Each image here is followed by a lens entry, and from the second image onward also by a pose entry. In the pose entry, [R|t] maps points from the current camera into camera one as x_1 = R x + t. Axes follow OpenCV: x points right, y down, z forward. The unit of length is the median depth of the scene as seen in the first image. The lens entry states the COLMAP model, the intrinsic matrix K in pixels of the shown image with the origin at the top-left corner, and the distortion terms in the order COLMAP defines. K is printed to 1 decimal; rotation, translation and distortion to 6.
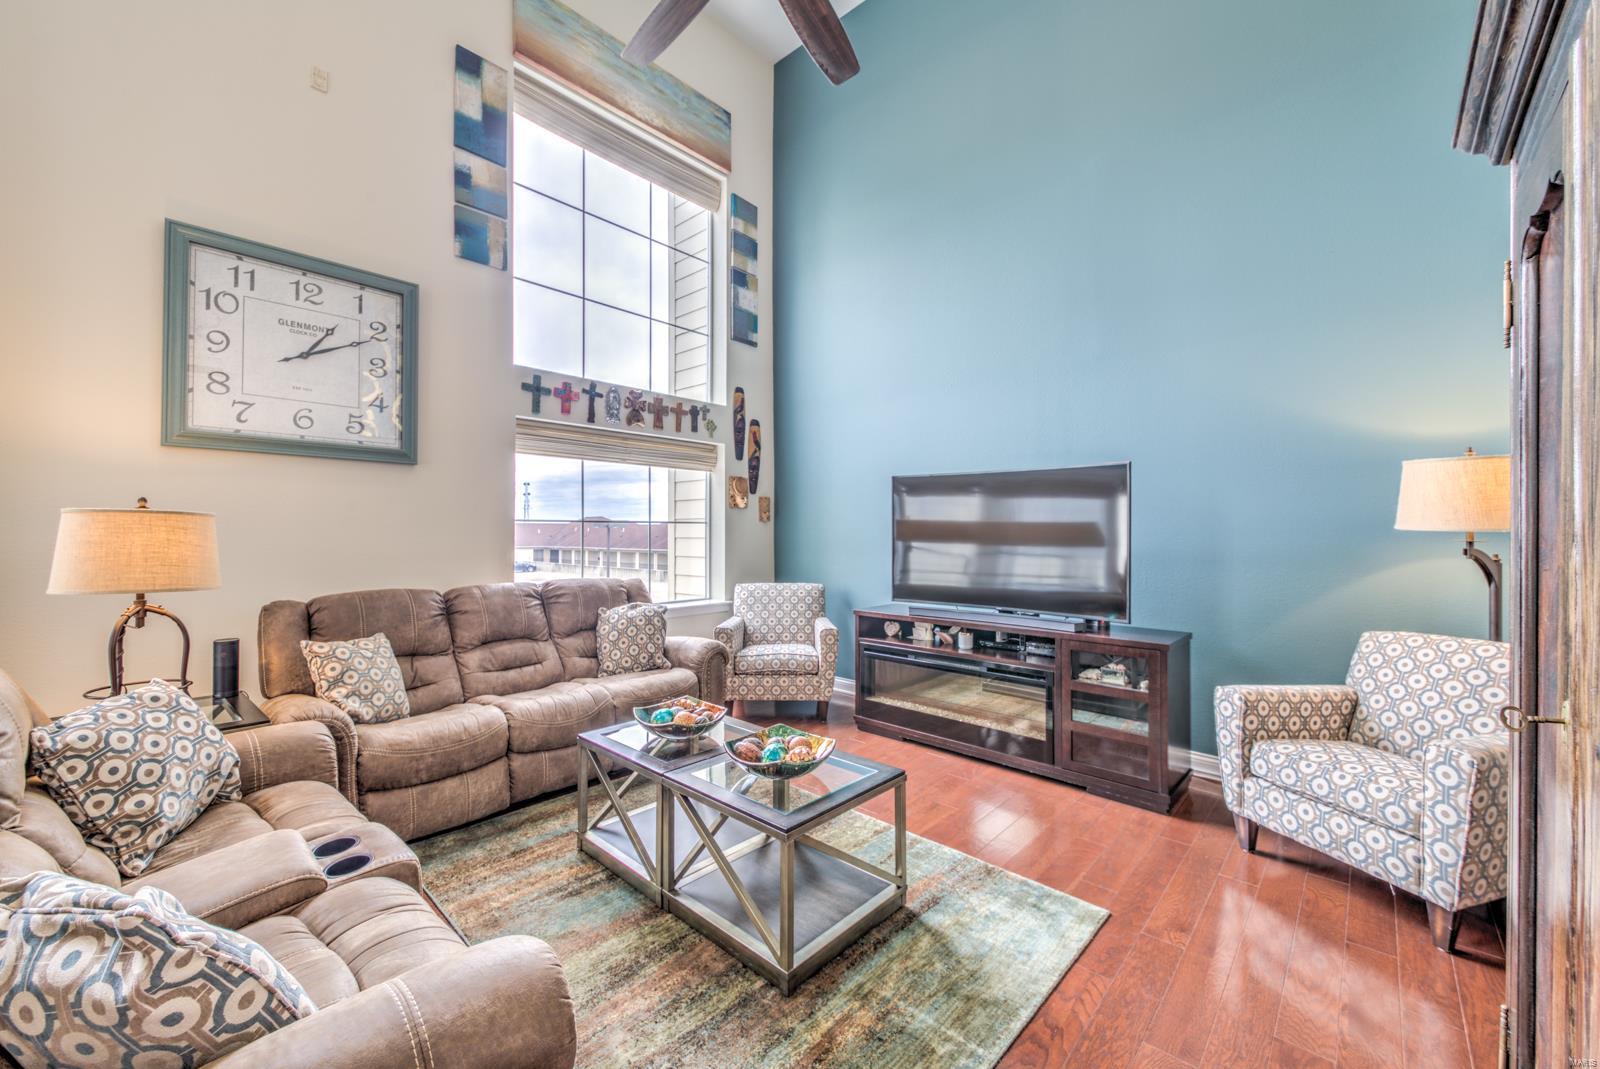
lens RADIAL K [[635.4, 0, 797.3], [0, 635.4, 527.3], [0, 0, 1]] dist [0.014638, -0.009044]
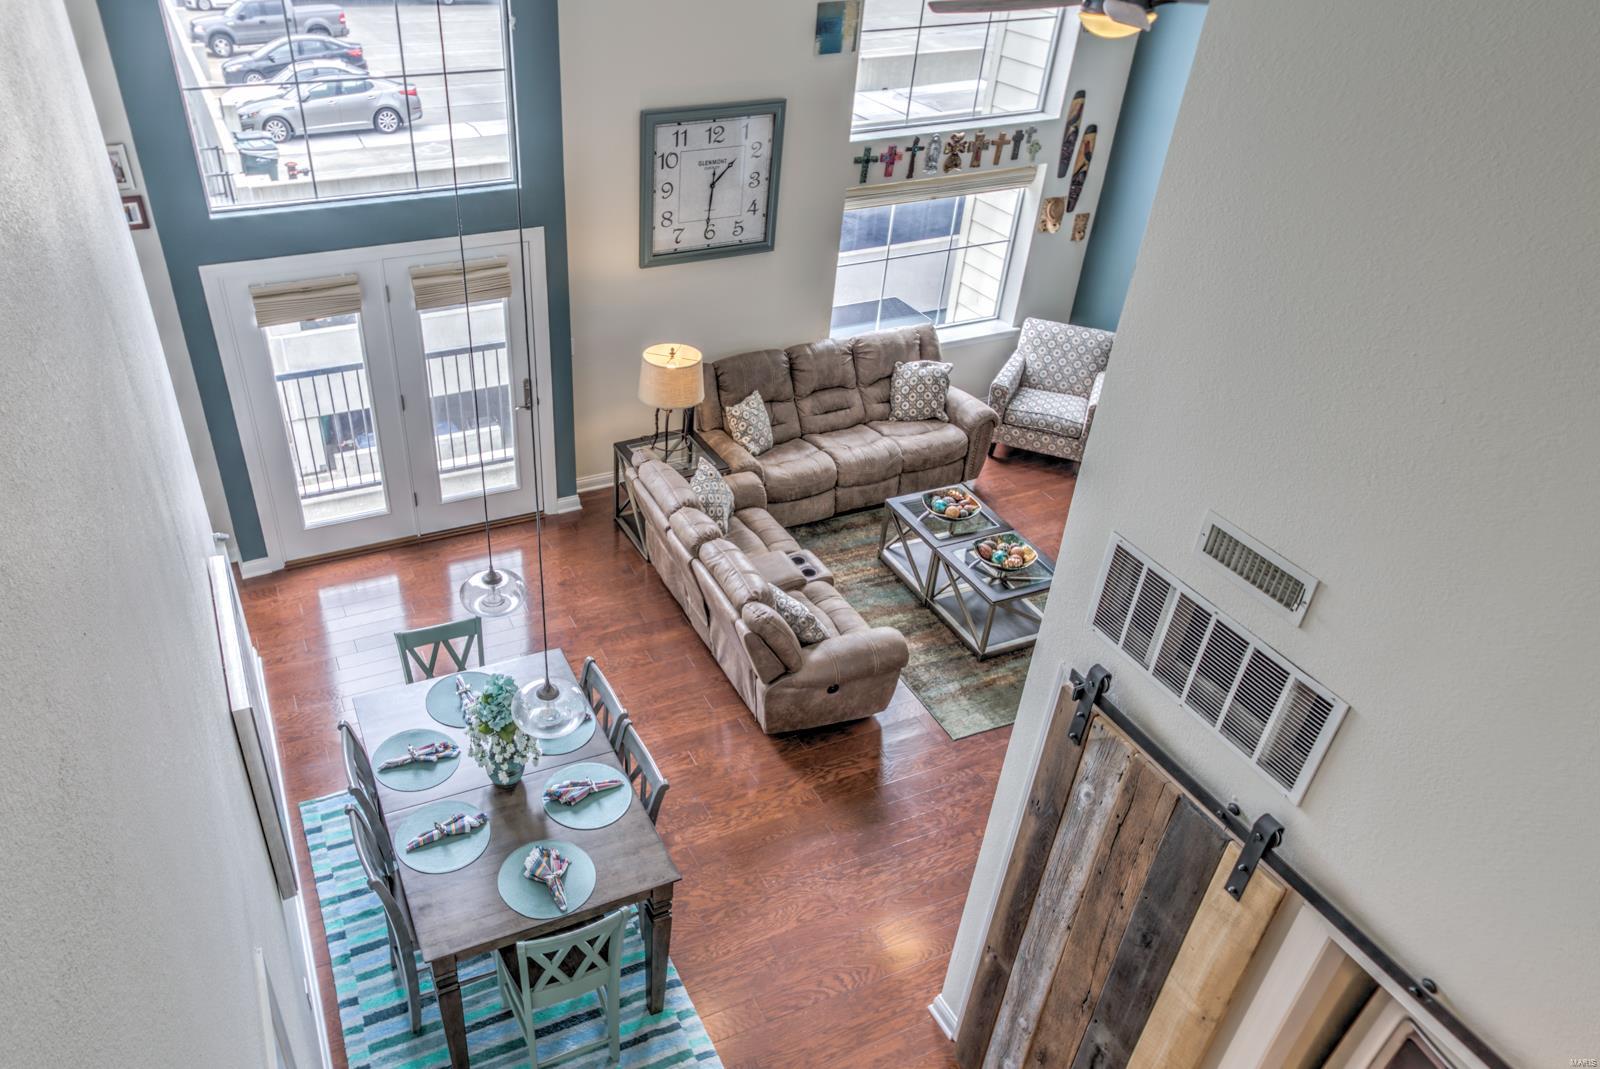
lens RADIAL K [[1098.4, 0, 630.9], [0, 1098.4, 556.9], [0, 0, 1]] dist [0.029327, 0.000175]
pose [[0.899156, 0.250084, -0.359132, 0.084895], [0.004600, 0.815188, 0.579178, -0.845470], [0.437603, -0.522424, 0.731831, -1.014550]]
